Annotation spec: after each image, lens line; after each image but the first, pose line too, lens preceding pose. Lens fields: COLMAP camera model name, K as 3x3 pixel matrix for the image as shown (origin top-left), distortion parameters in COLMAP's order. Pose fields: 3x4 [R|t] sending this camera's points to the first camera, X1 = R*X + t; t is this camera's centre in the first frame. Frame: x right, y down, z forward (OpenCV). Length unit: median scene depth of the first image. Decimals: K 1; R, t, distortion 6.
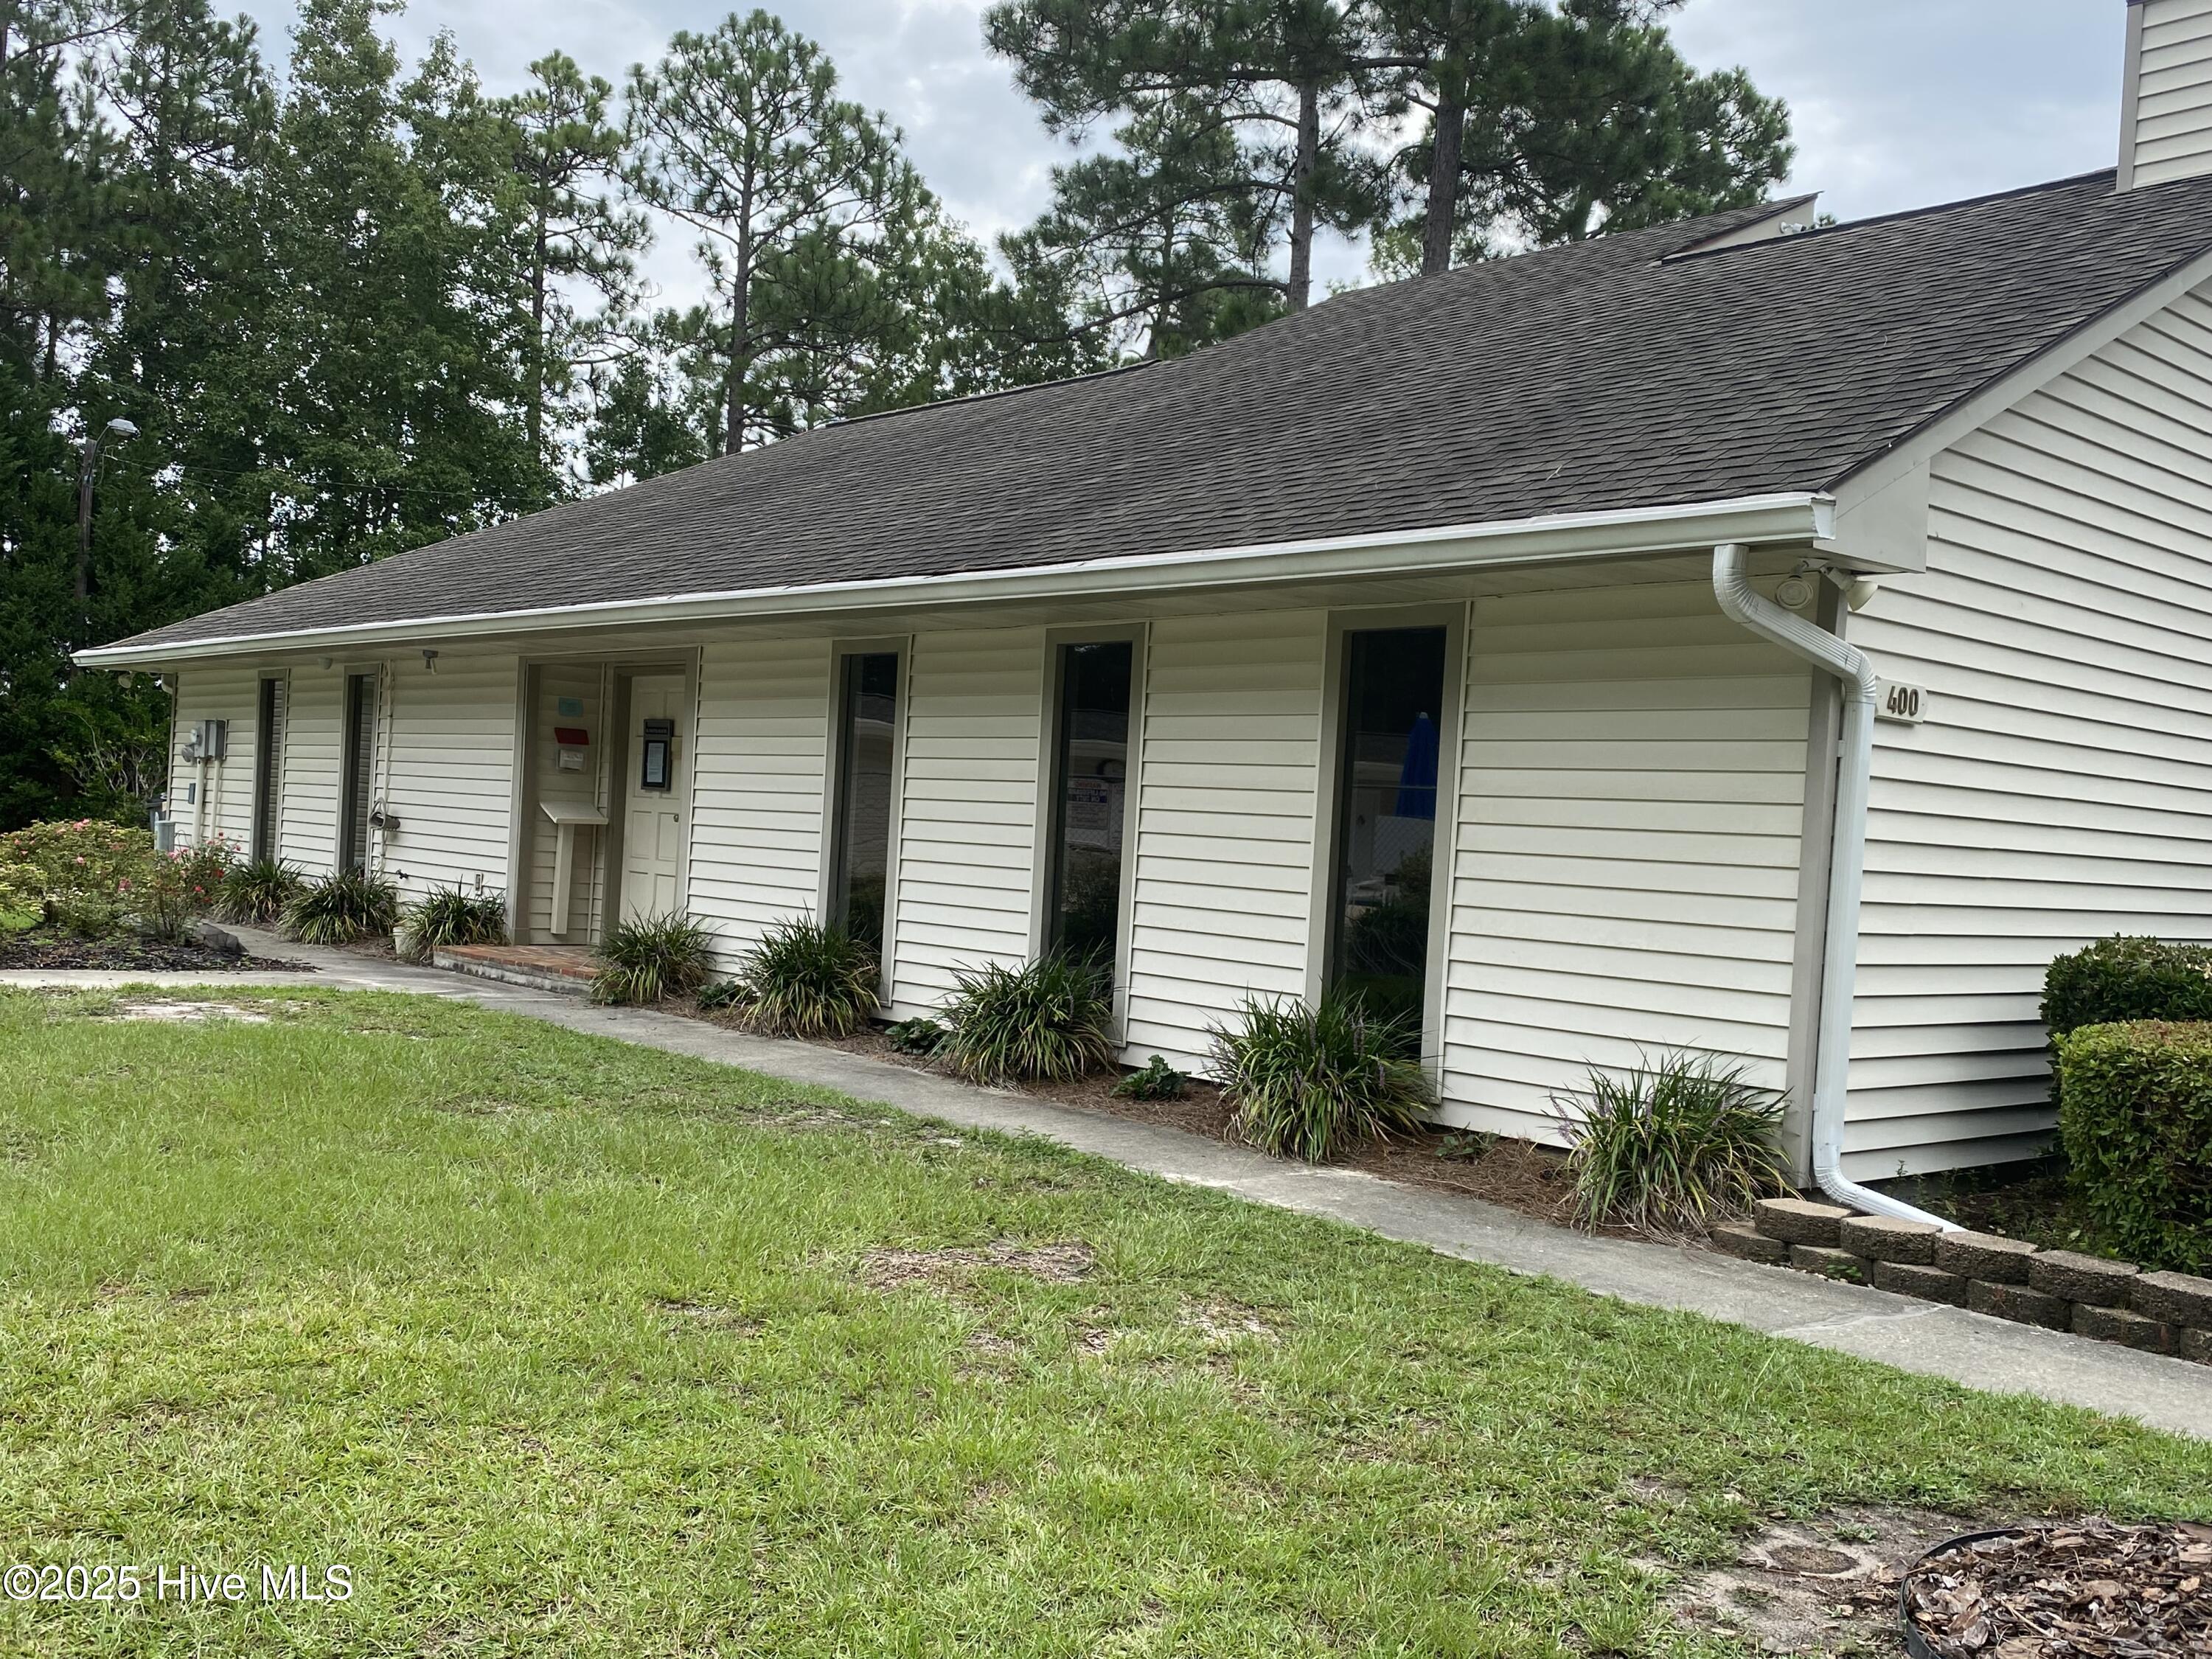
lens RADIAL K [[2025.4, 0, 1106.0], [0, 2025.4, 829.5], [0, 0, 1]] dist [0.004151, 0.003364]
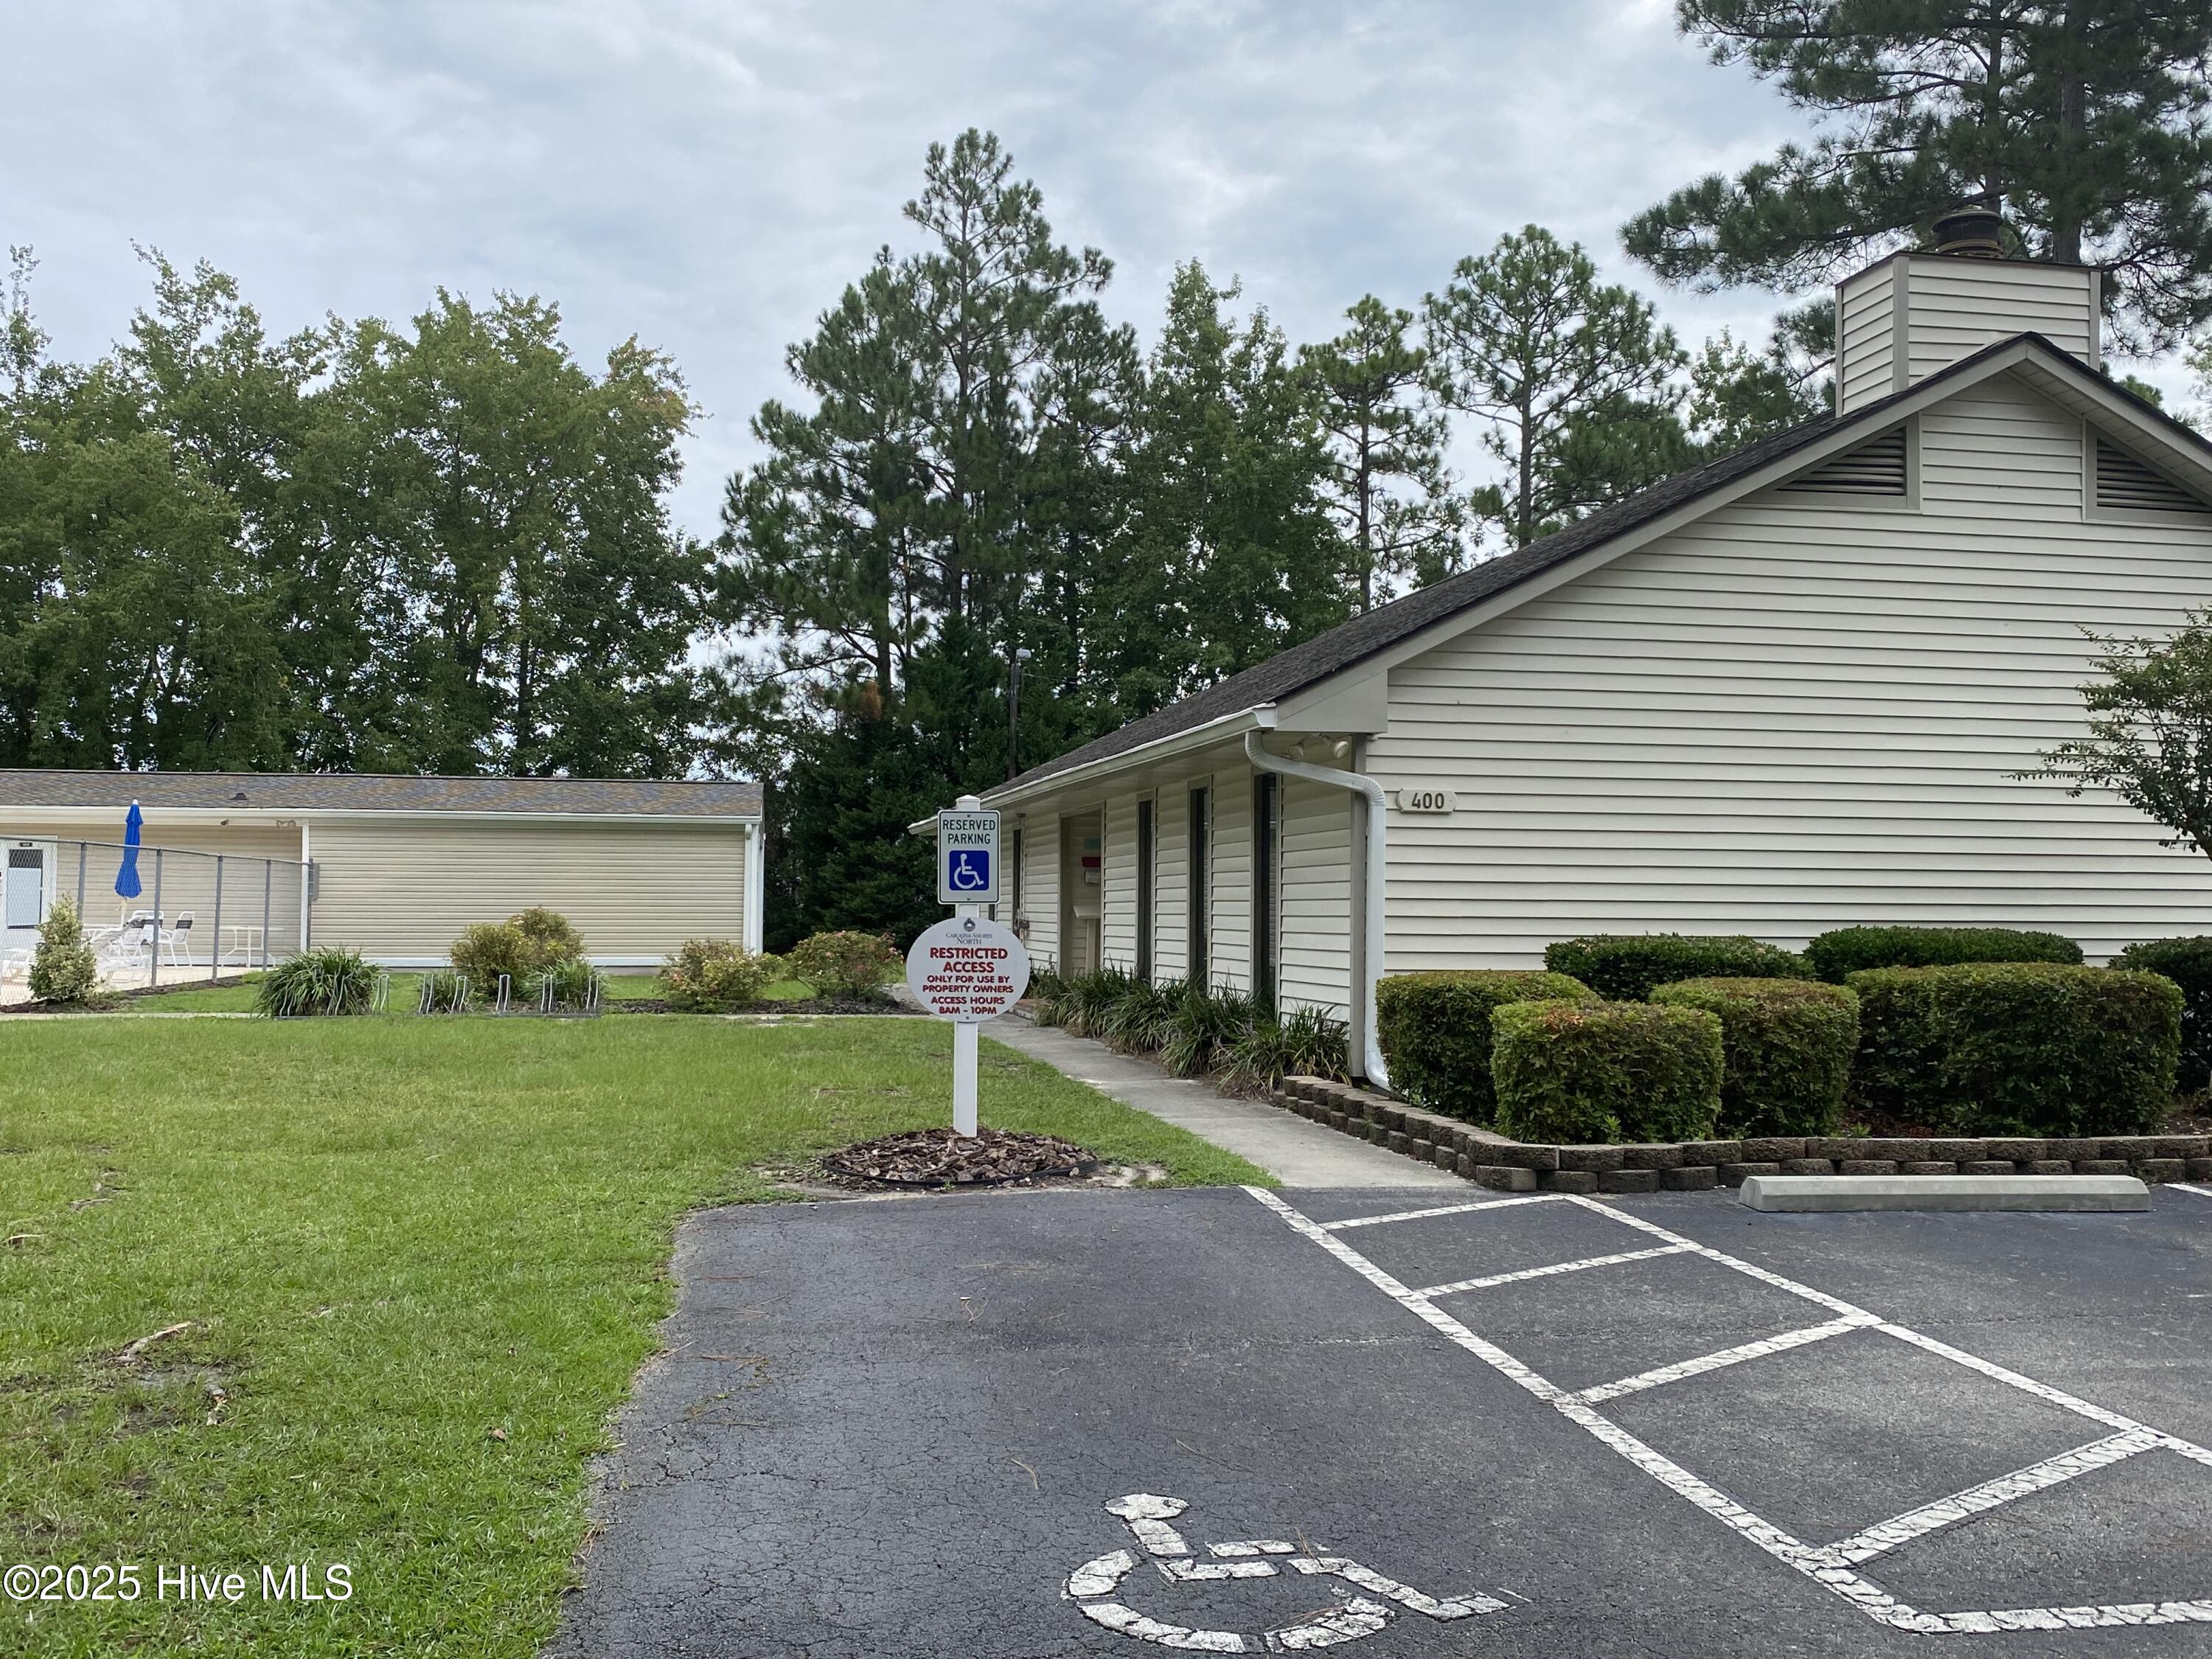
lens RADIAL K [[2025.4, 0, 1106.0], [0, 2025.4, 829.5], [0, 0, 1]] dist [0.004151, 0.003364]
pose [[0.866375, -0.067389, -0.494826, 0.171187], [0.037493, 0.996834, -0.070111, 0.012416], [0.497985, 0.042190, 0.866159, -0.110485]]
